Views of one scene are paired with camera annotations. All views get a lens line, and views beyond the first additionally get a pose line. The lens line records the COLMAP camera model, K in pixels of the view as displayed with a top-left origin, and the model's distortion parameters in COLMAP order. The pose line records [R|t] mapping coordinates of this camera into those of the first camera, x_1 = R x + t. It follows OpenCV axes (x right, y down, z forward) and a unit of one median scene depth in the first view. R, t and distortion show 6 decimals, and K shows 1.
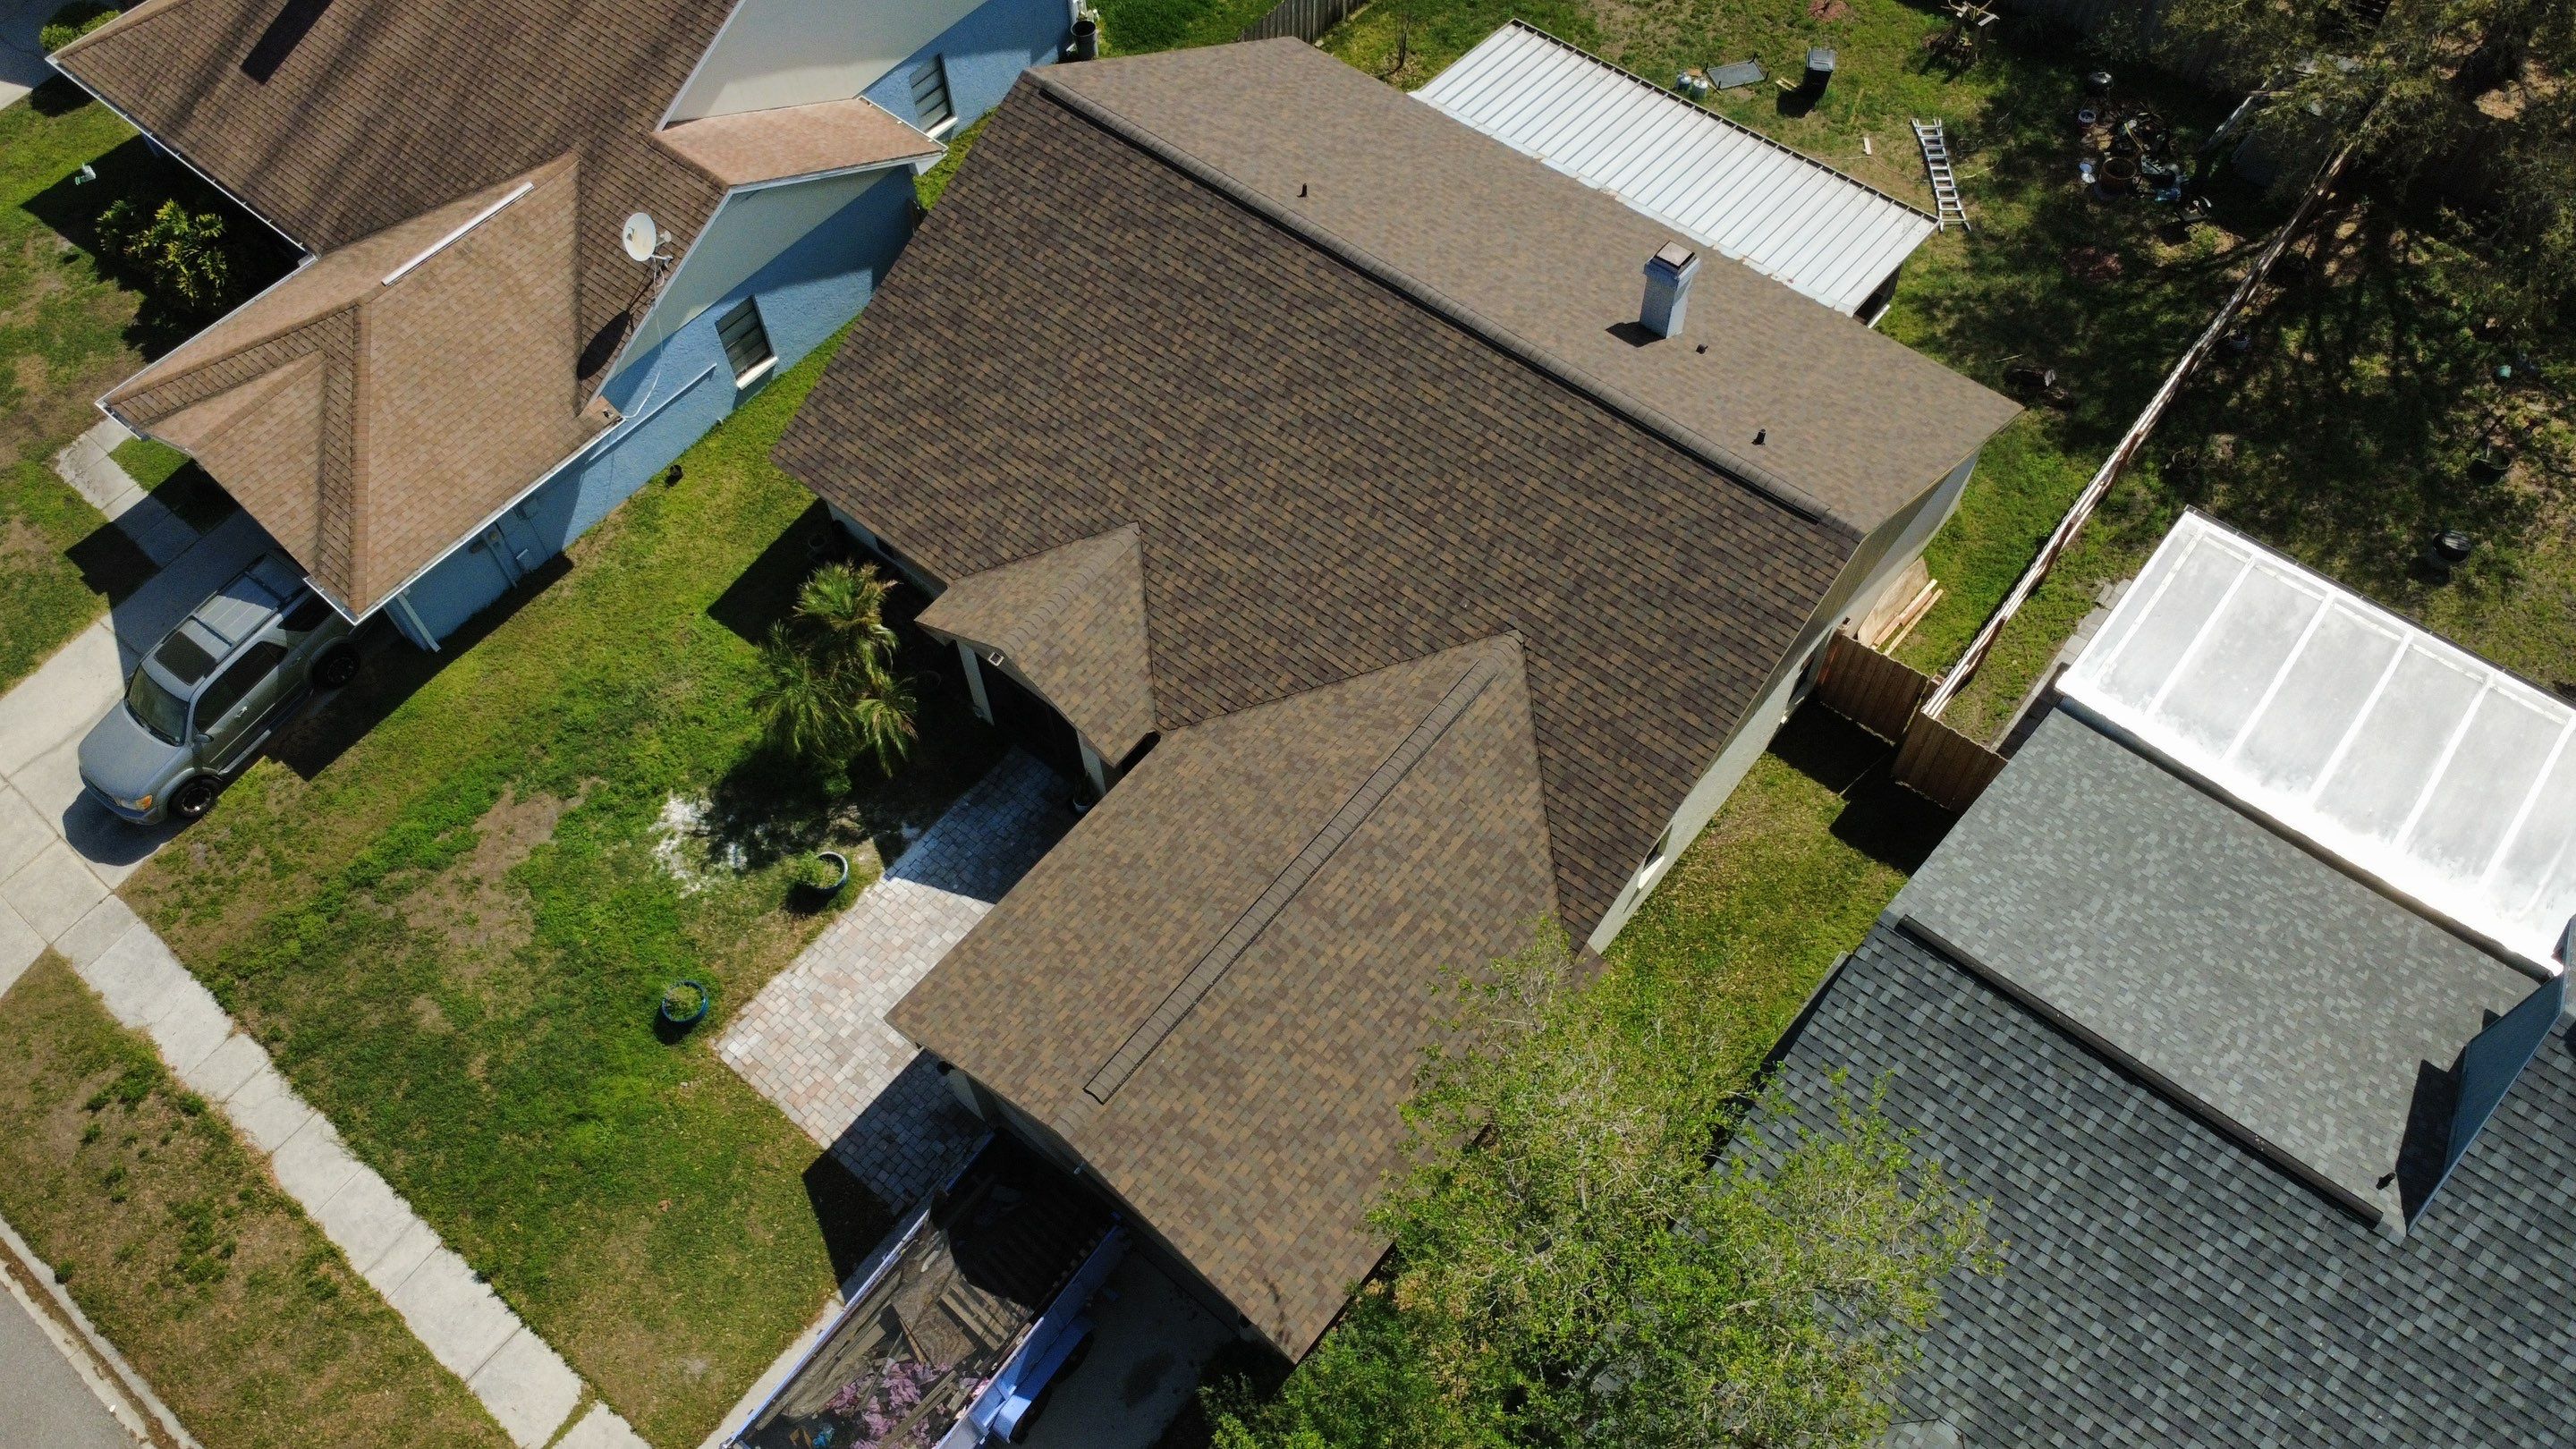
lens RADIAL K [[1883.1, 0, 1290.9], [0, 1883.1, 716.2], [0, 0, 1]] dist [-0.004435, 0.007938]
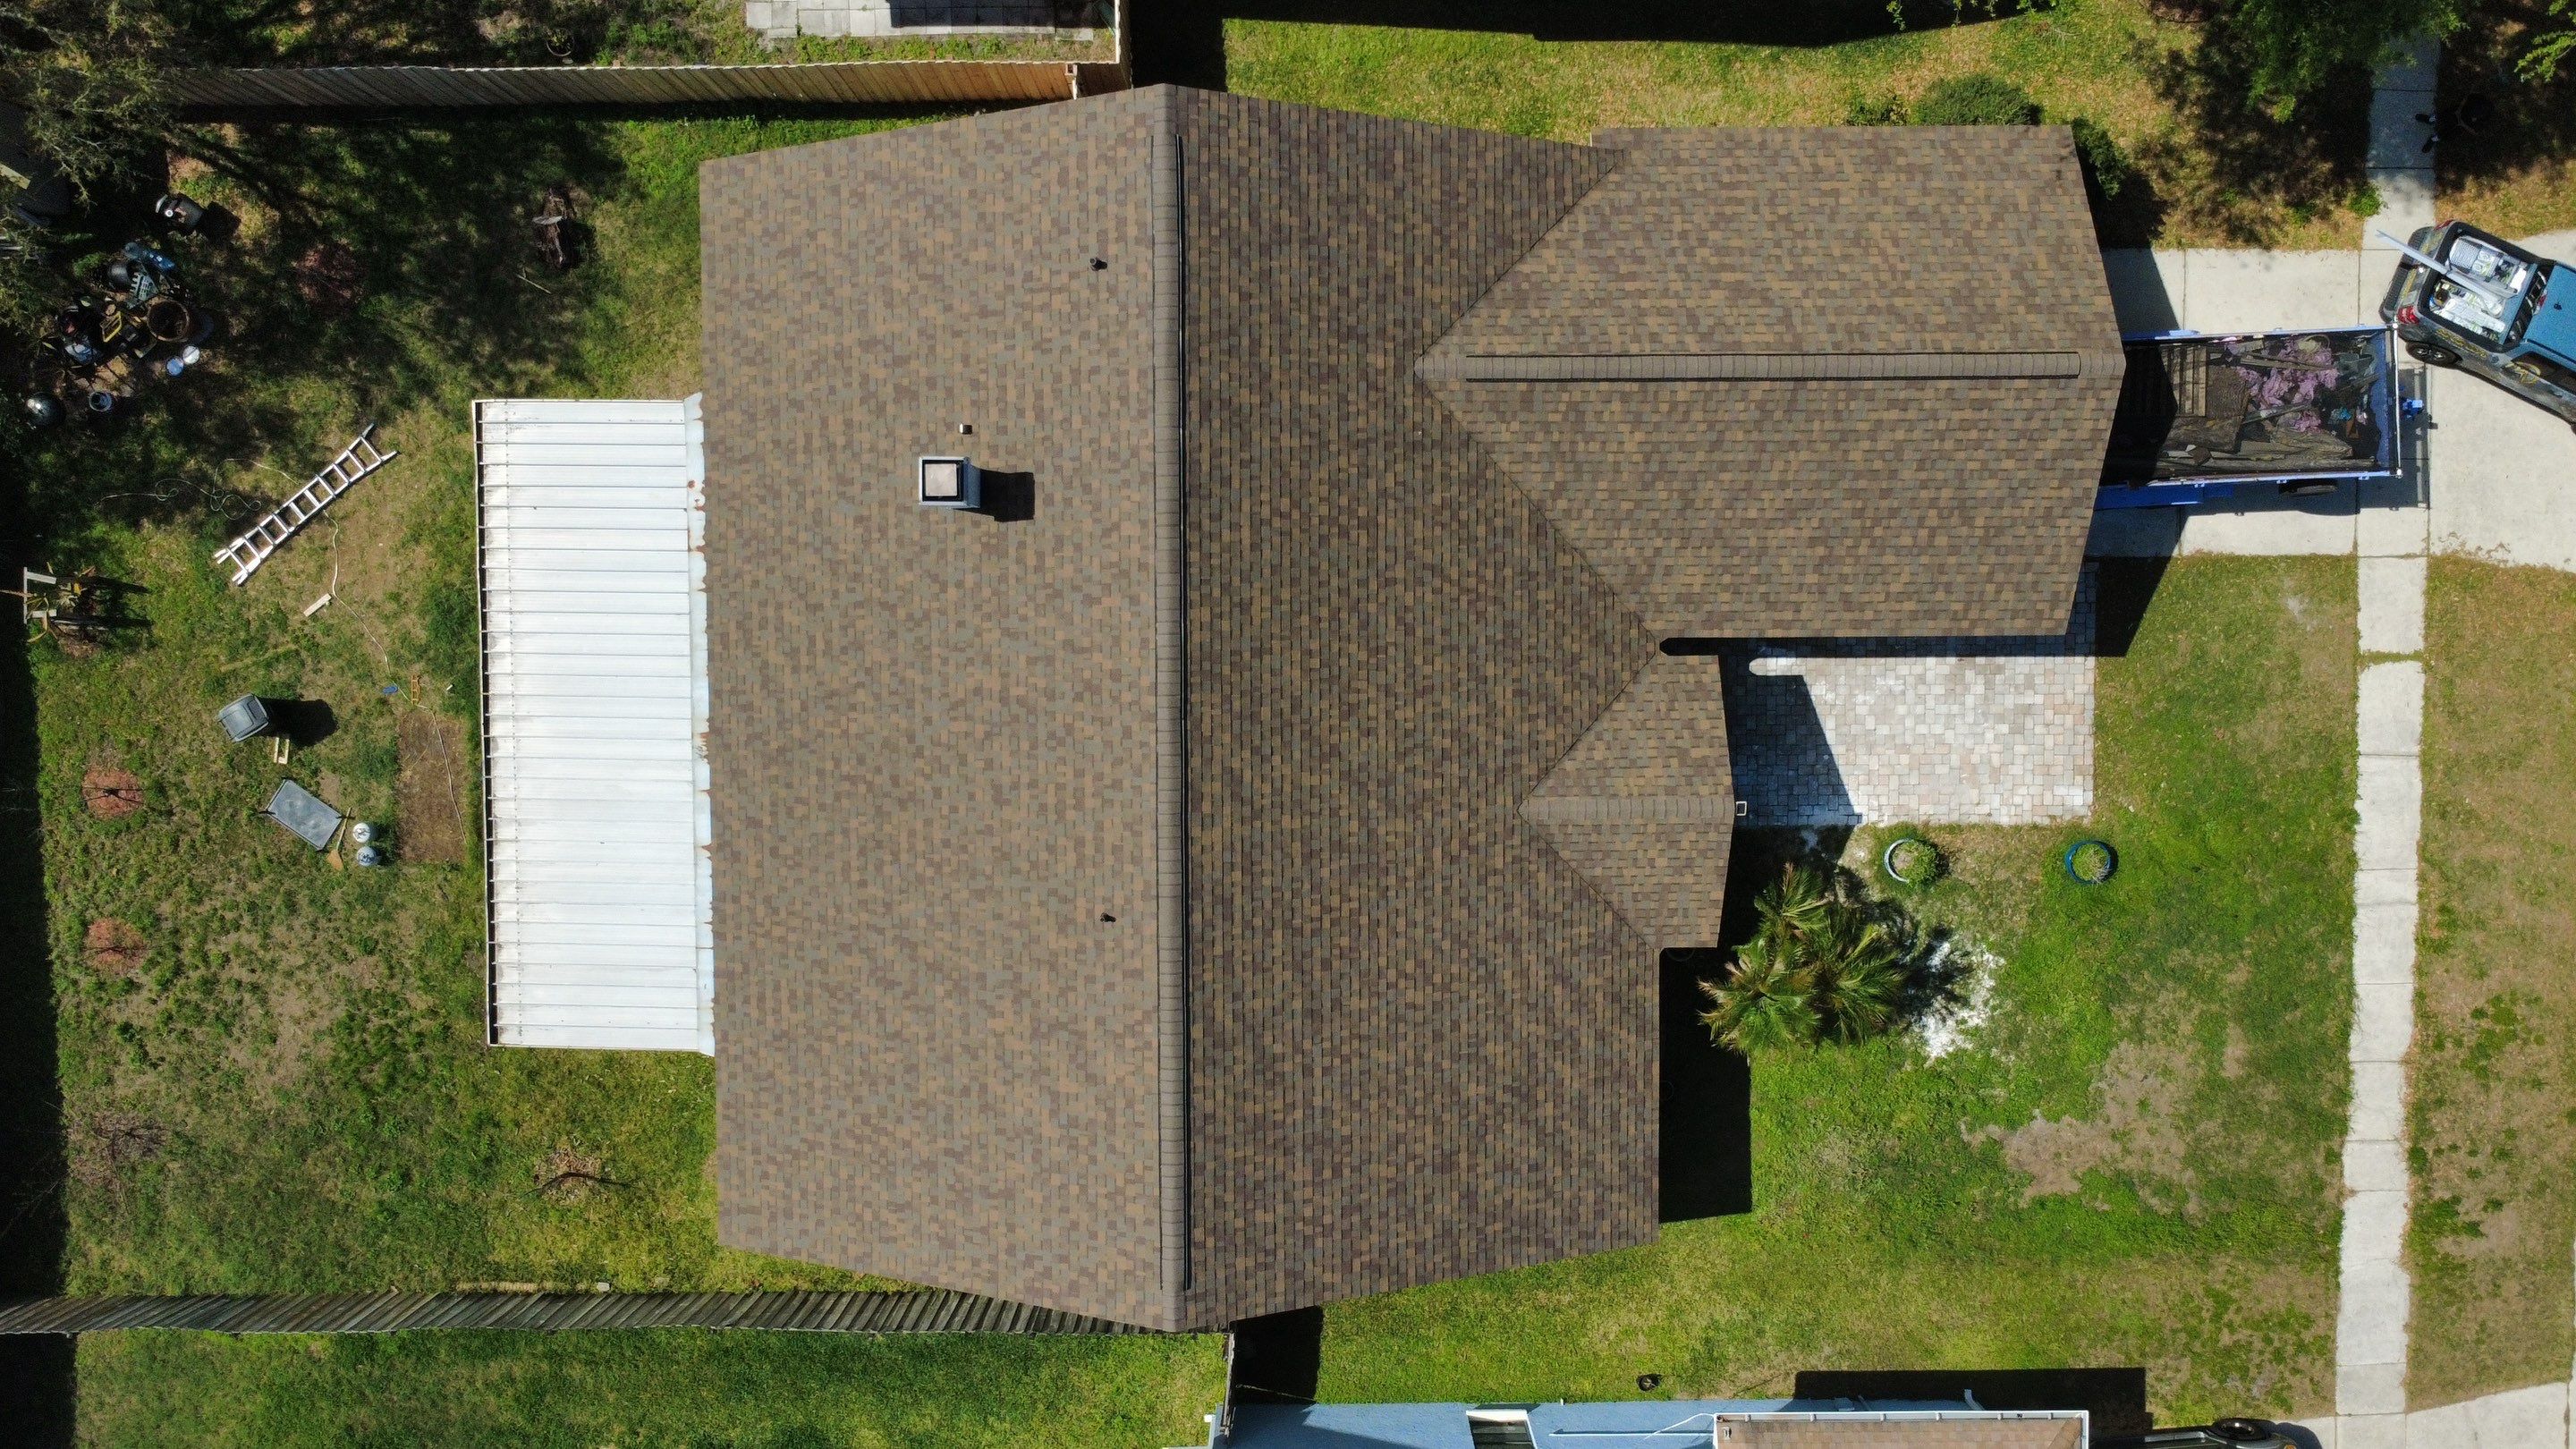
lens RADIAL K [[1883.1, 0, 1280.6], [0, 1883.1, 717.5], [0, 0, 1]] dist [-0.004435, 0.007938]
pose [[-0.637575, -0.770347, -0.007948, 0.033299], [0.653858, -0.546562, 0.523202, -0.632903], [-0.407391, 0.328384, 0.852172, 0.260801]]
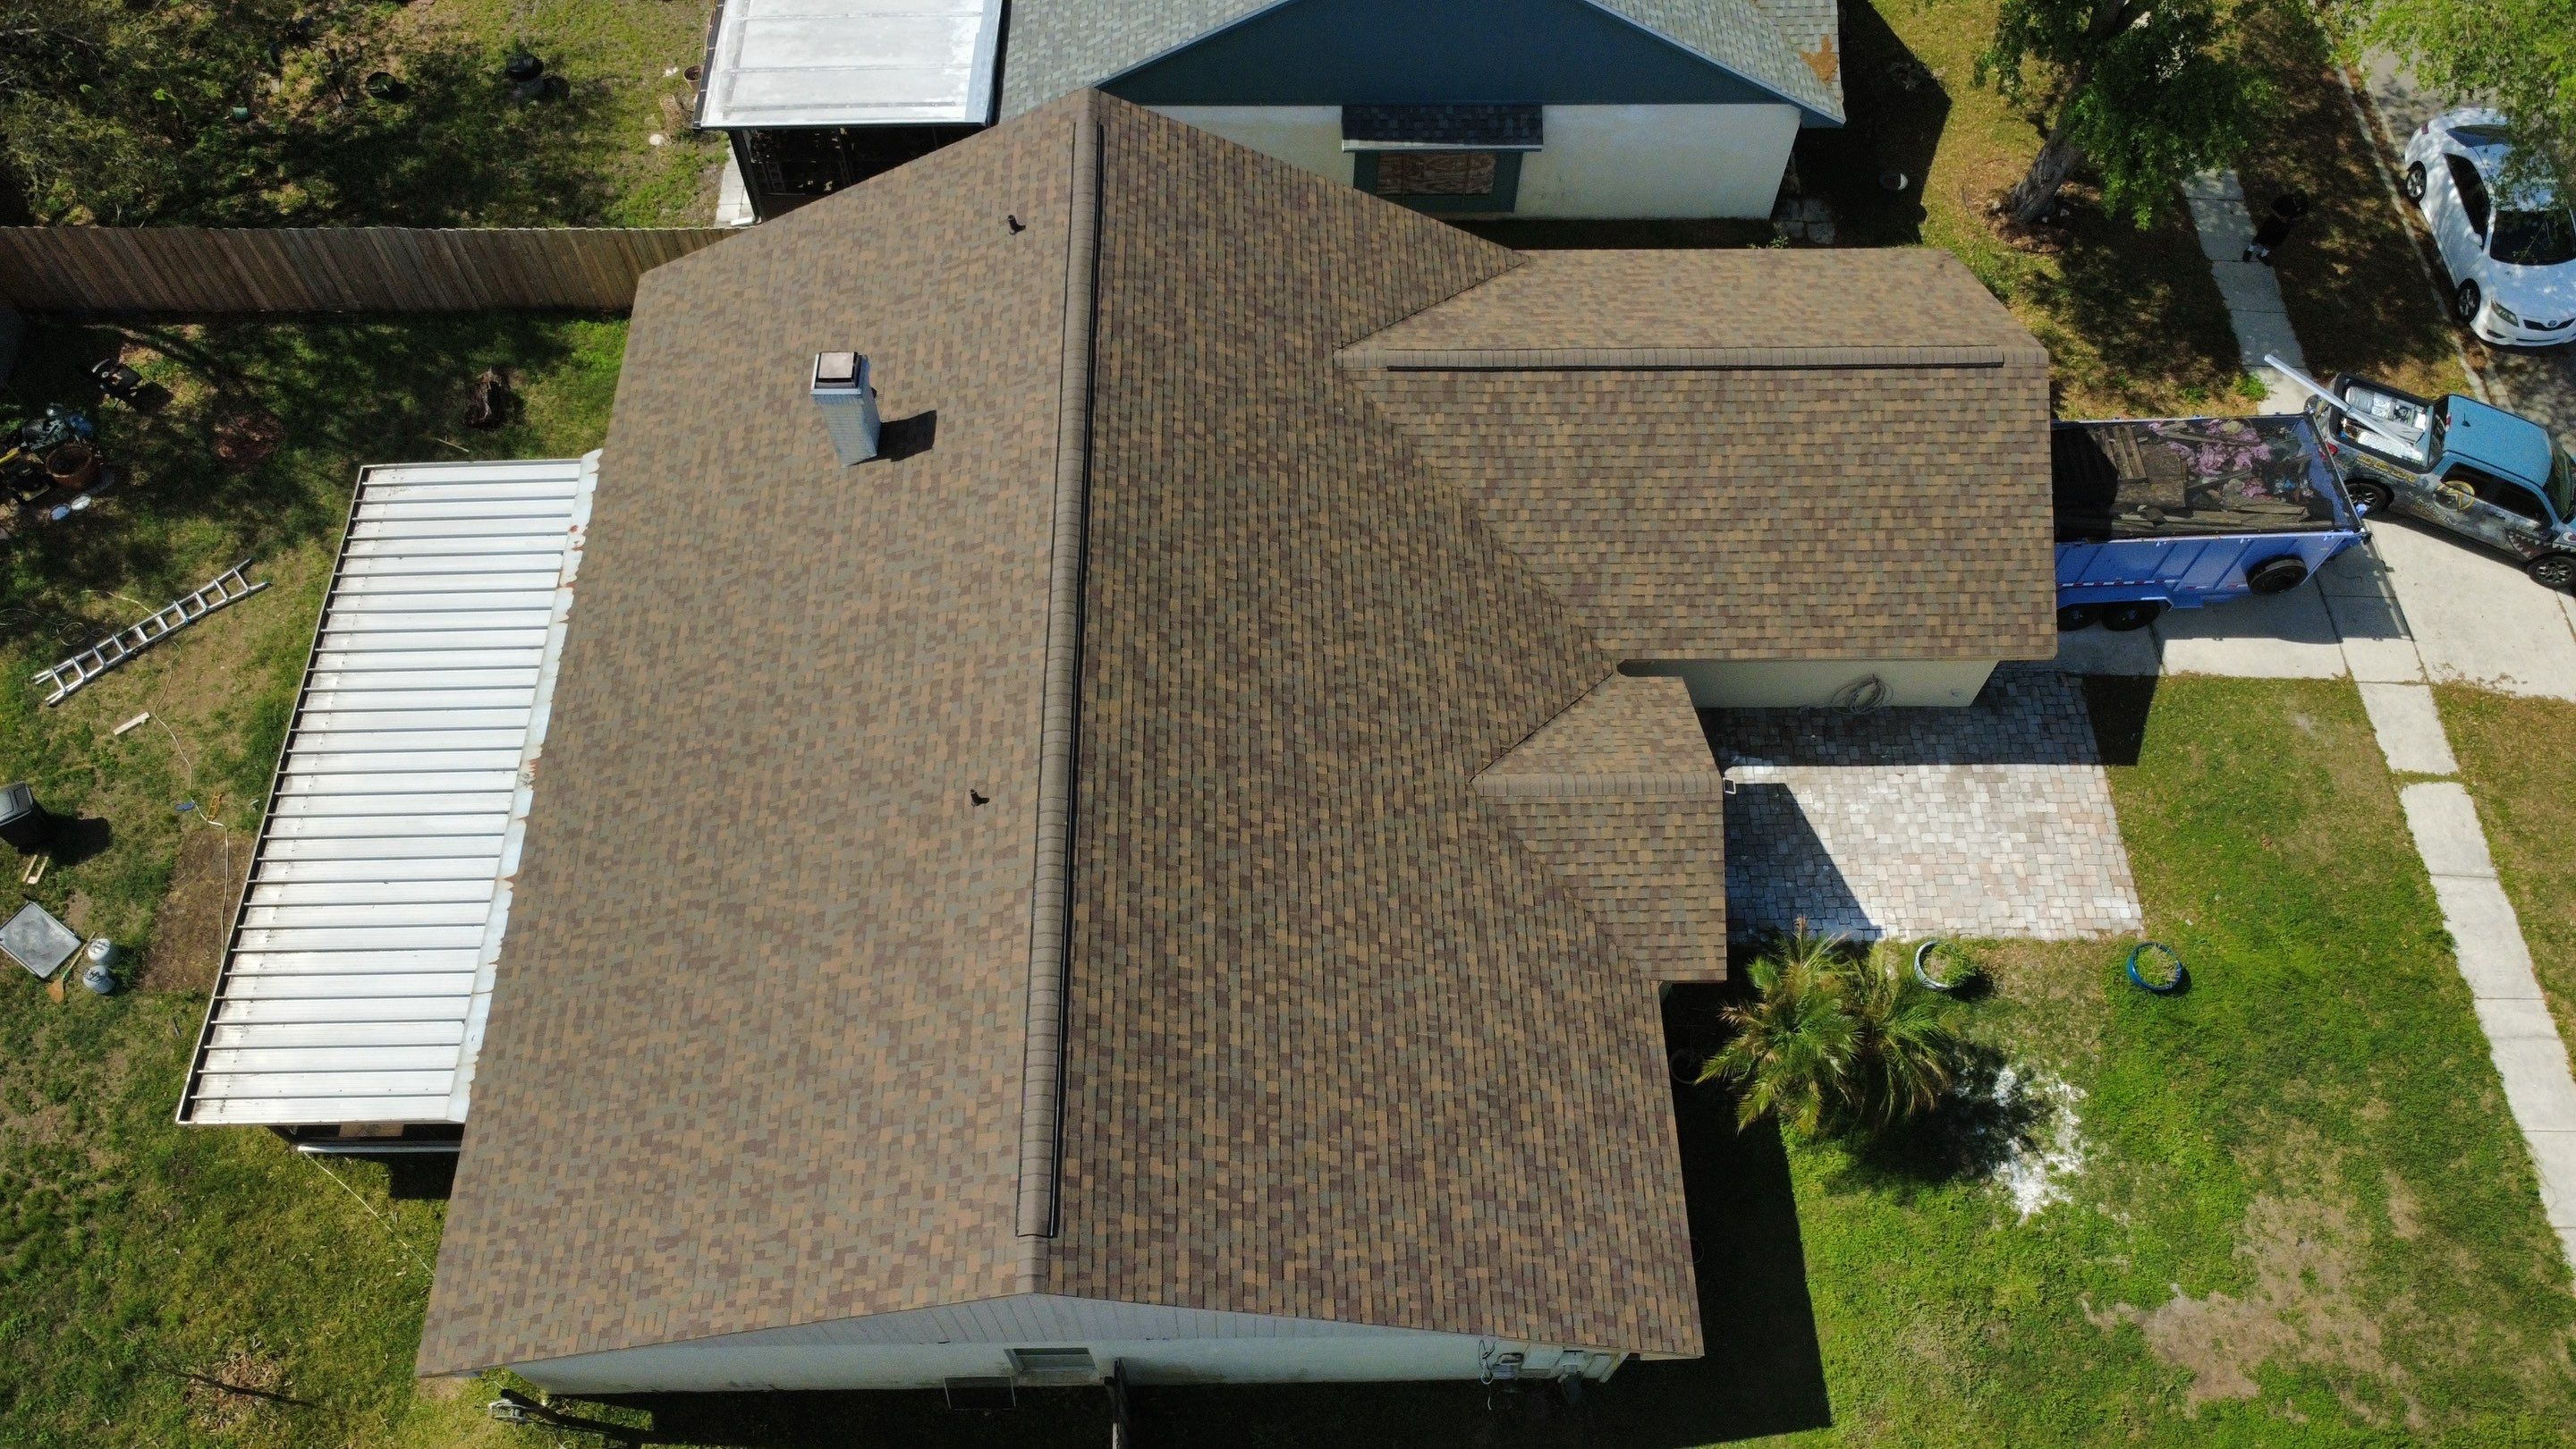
lens RADIAL K [[1883.1, 0, 1282.9], [0, 1883.1, 715.3], [0, 0, 1]] dist [-0.004435, 0.007938]
pose [[-0.648194, -0.651248, 0.394615, -0.322945], [0.637829, -0.181269, 0.748543, -0.736799], [-0.415956, 0.736897, 0.532882, 0.600897]]
